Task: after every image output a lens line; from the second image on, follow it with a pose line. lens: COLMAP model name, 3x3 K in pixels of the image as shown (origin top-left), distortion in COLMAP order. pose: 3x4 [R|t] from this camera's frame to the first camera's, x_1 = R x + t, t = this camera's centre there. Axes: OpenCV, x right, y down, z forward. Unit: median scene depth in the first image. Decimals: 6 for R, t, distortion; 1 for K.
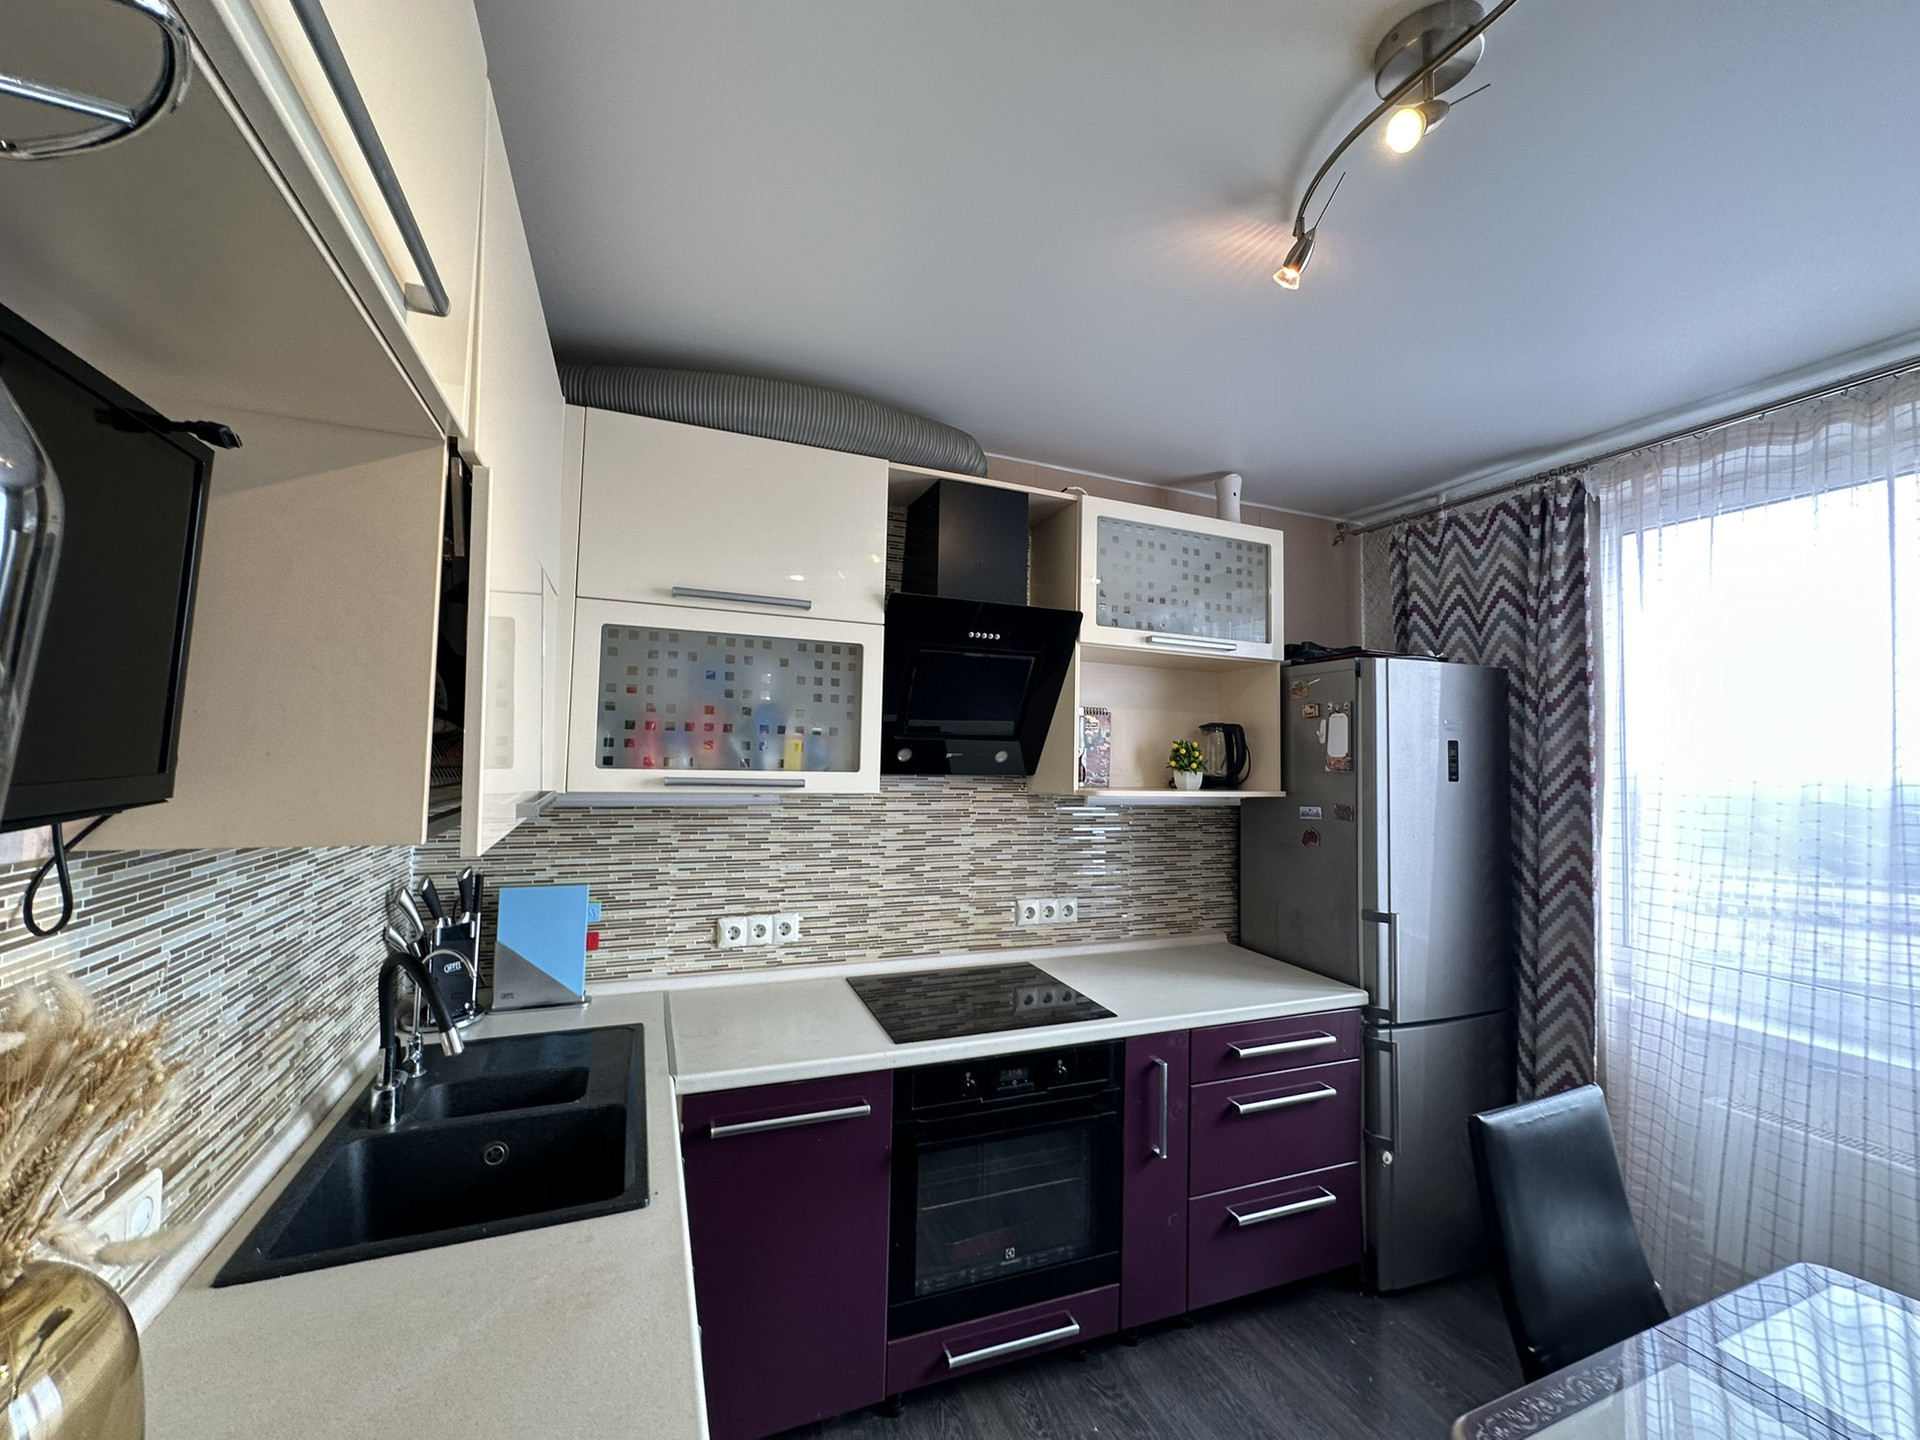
lens RADIAL K [[768.0, 0, 958.4], [0, 768.0, 718.7], [0, 0, 1]] dist [-0.001174, 0.000067]
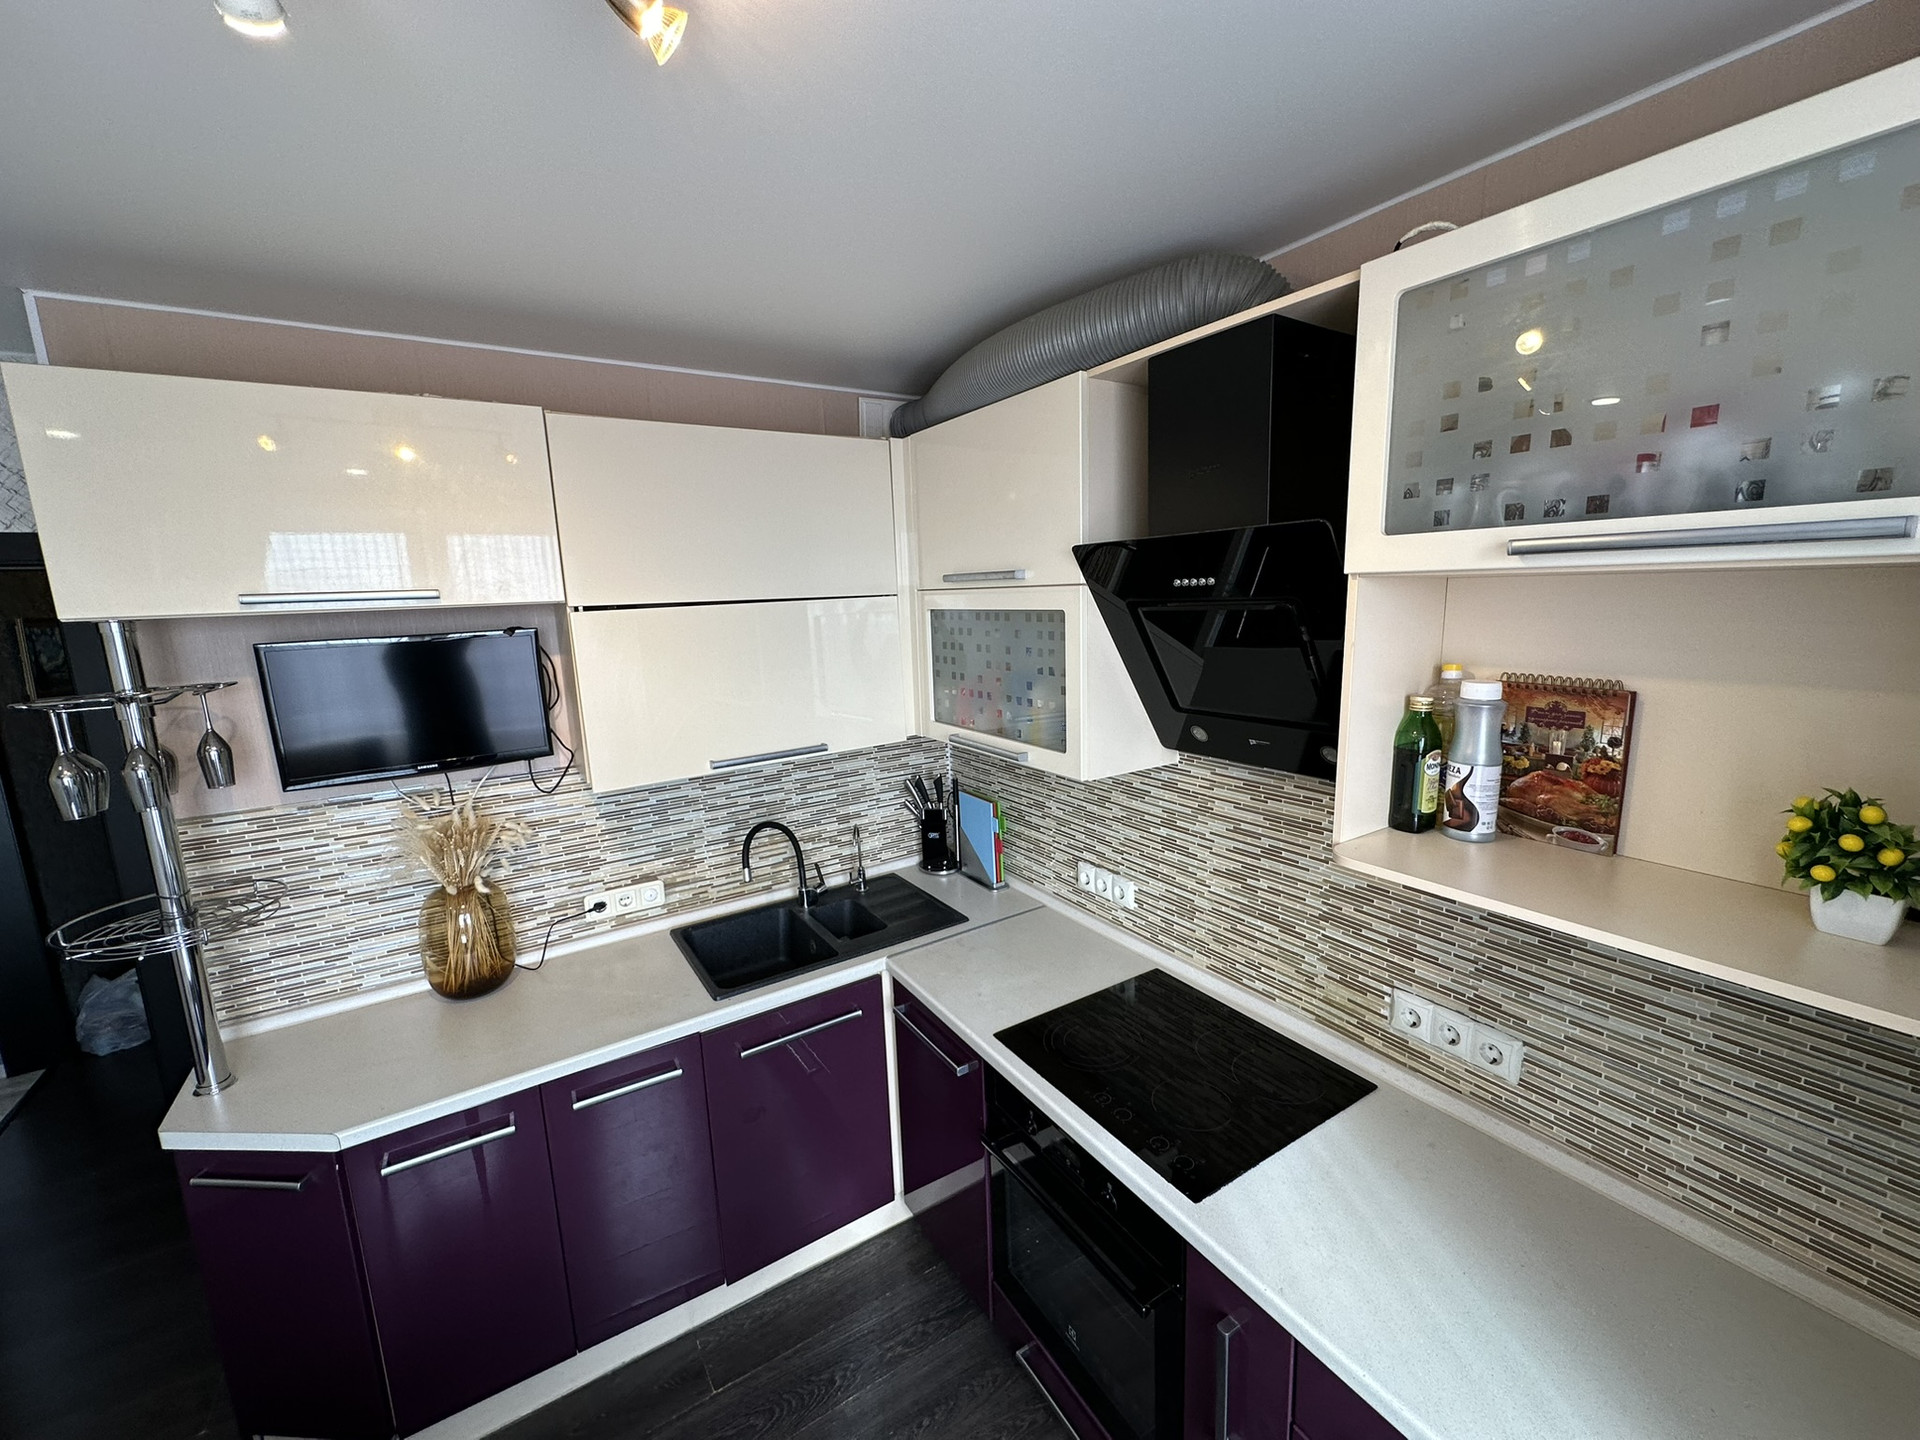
lens RADIAL K [[768.0, 0, 960.7], [0, 768.0, 718.4], [0, 0, 1]] dist [-0.001174, 0.000067]
pose [[0.178687, 0.133163, -0.974853, 0.631631], [0.084906, 0.985016, 0.150114, -0.102701], [0.980236, -0.109595, 0.164703, 0.639573]]
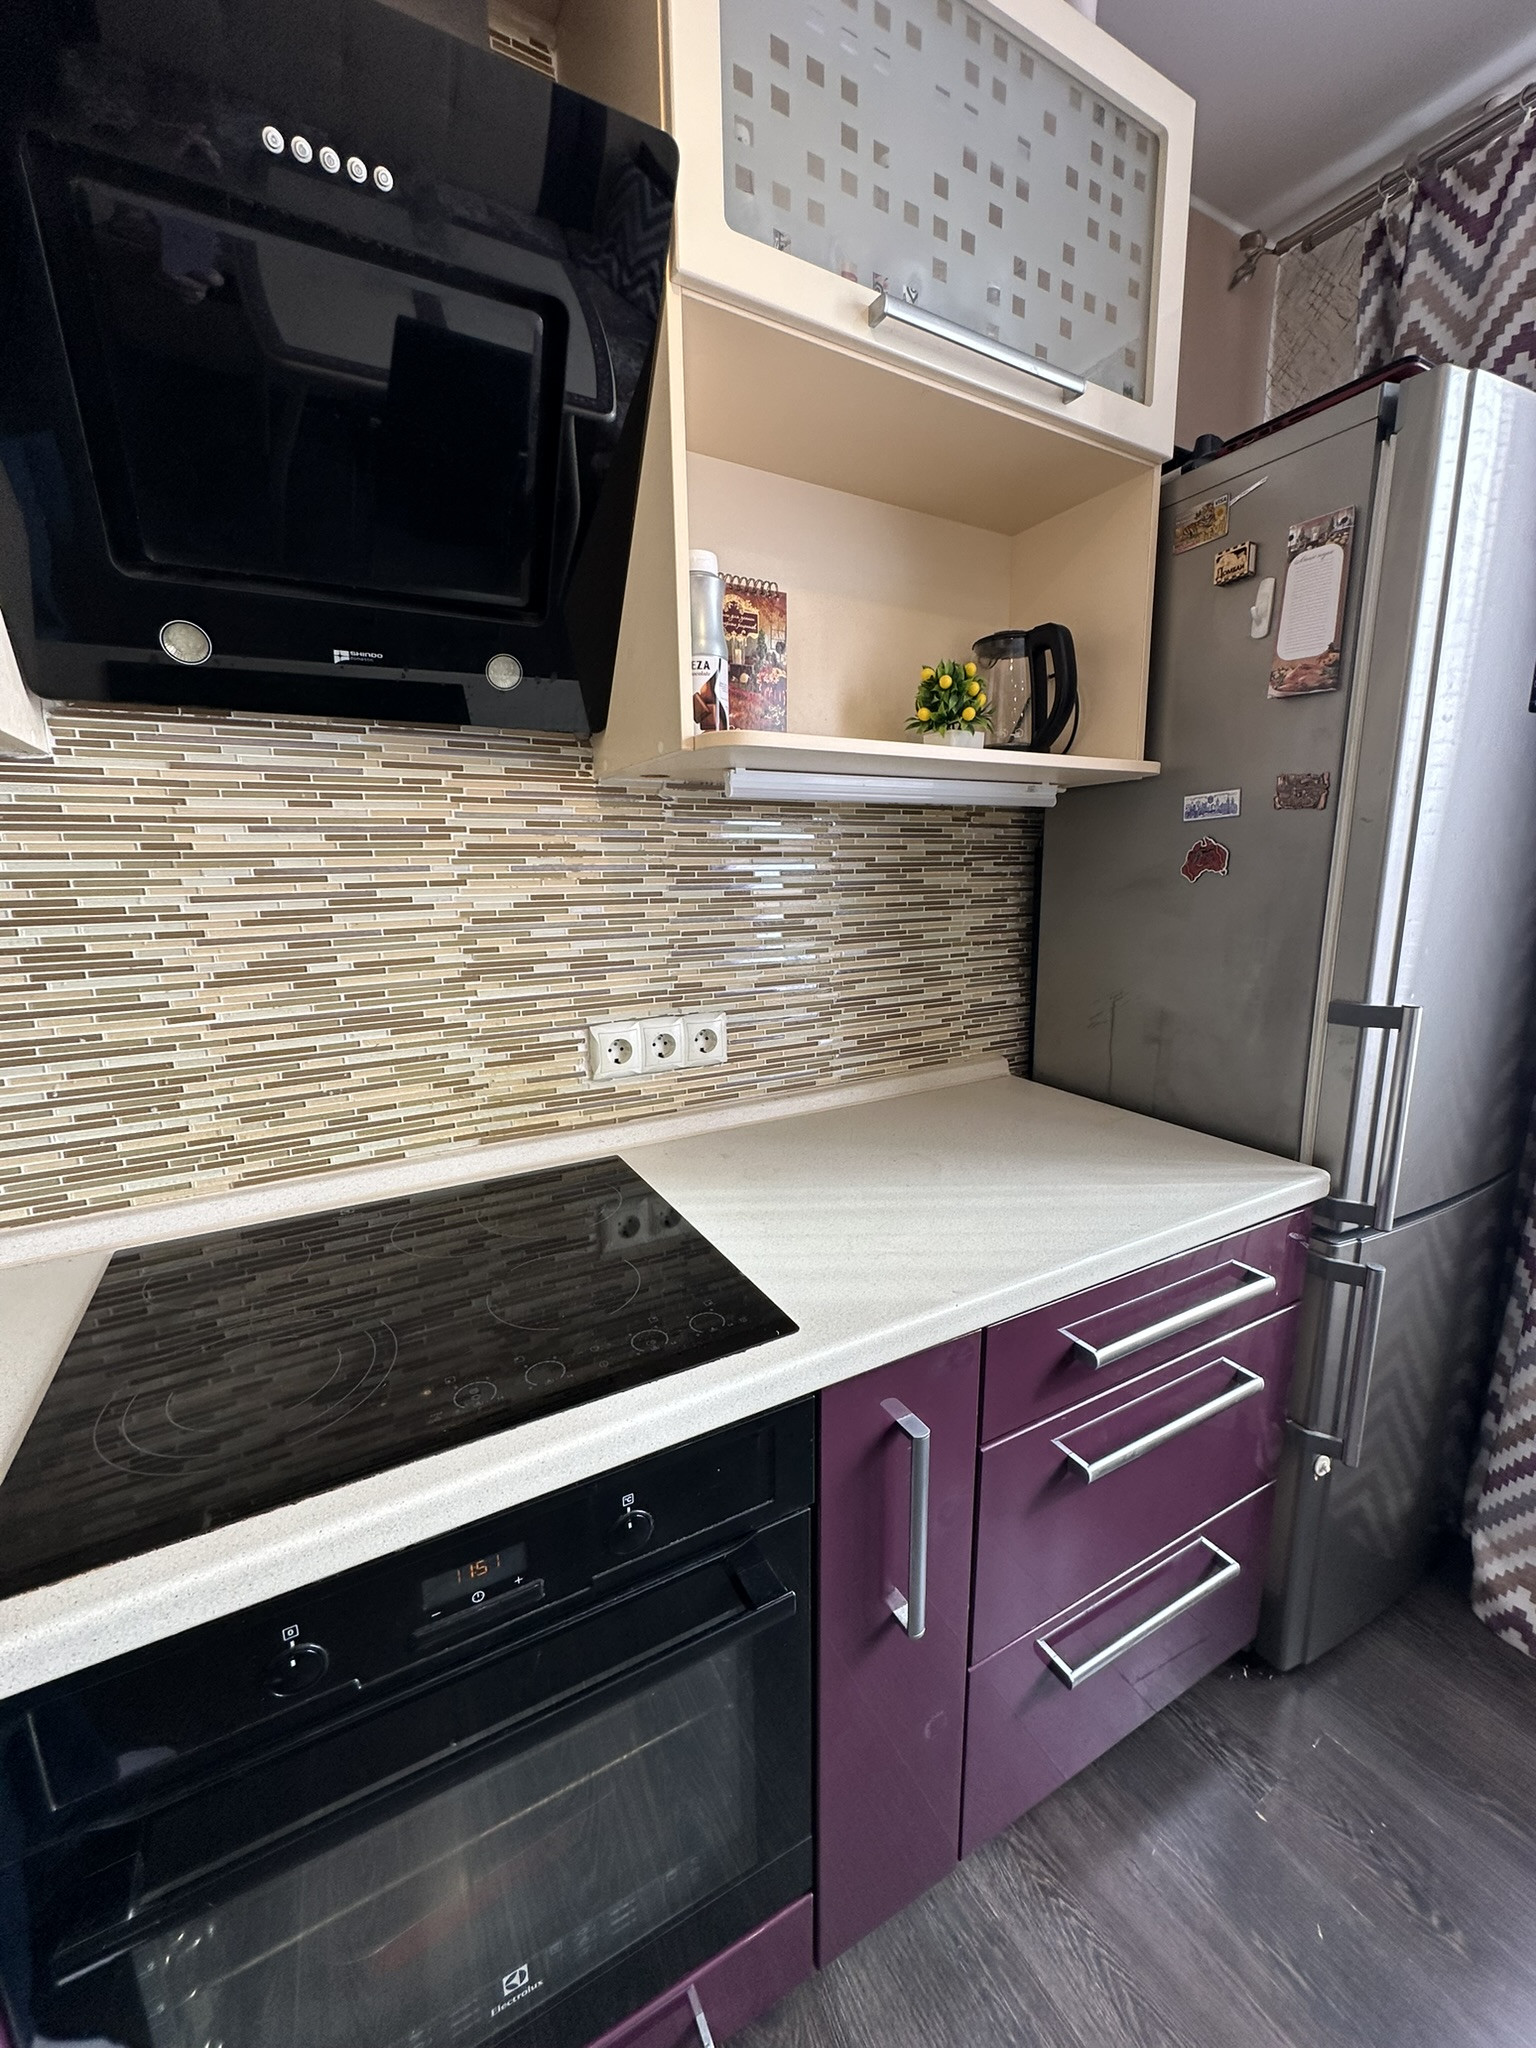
lens RADIAL K [[819.2, 0, 767.2], [0, 819.2, 1023.9], [0, 0, 1]] dist [-0.001174, 0.000067]
pose [[0.990314, -0.062457, 0.124003, 0.131504], [0.030325, 0.968847, 0.245798, 0.130166], [-0.135492, -0.239657, 0.961357, 0.568990]]
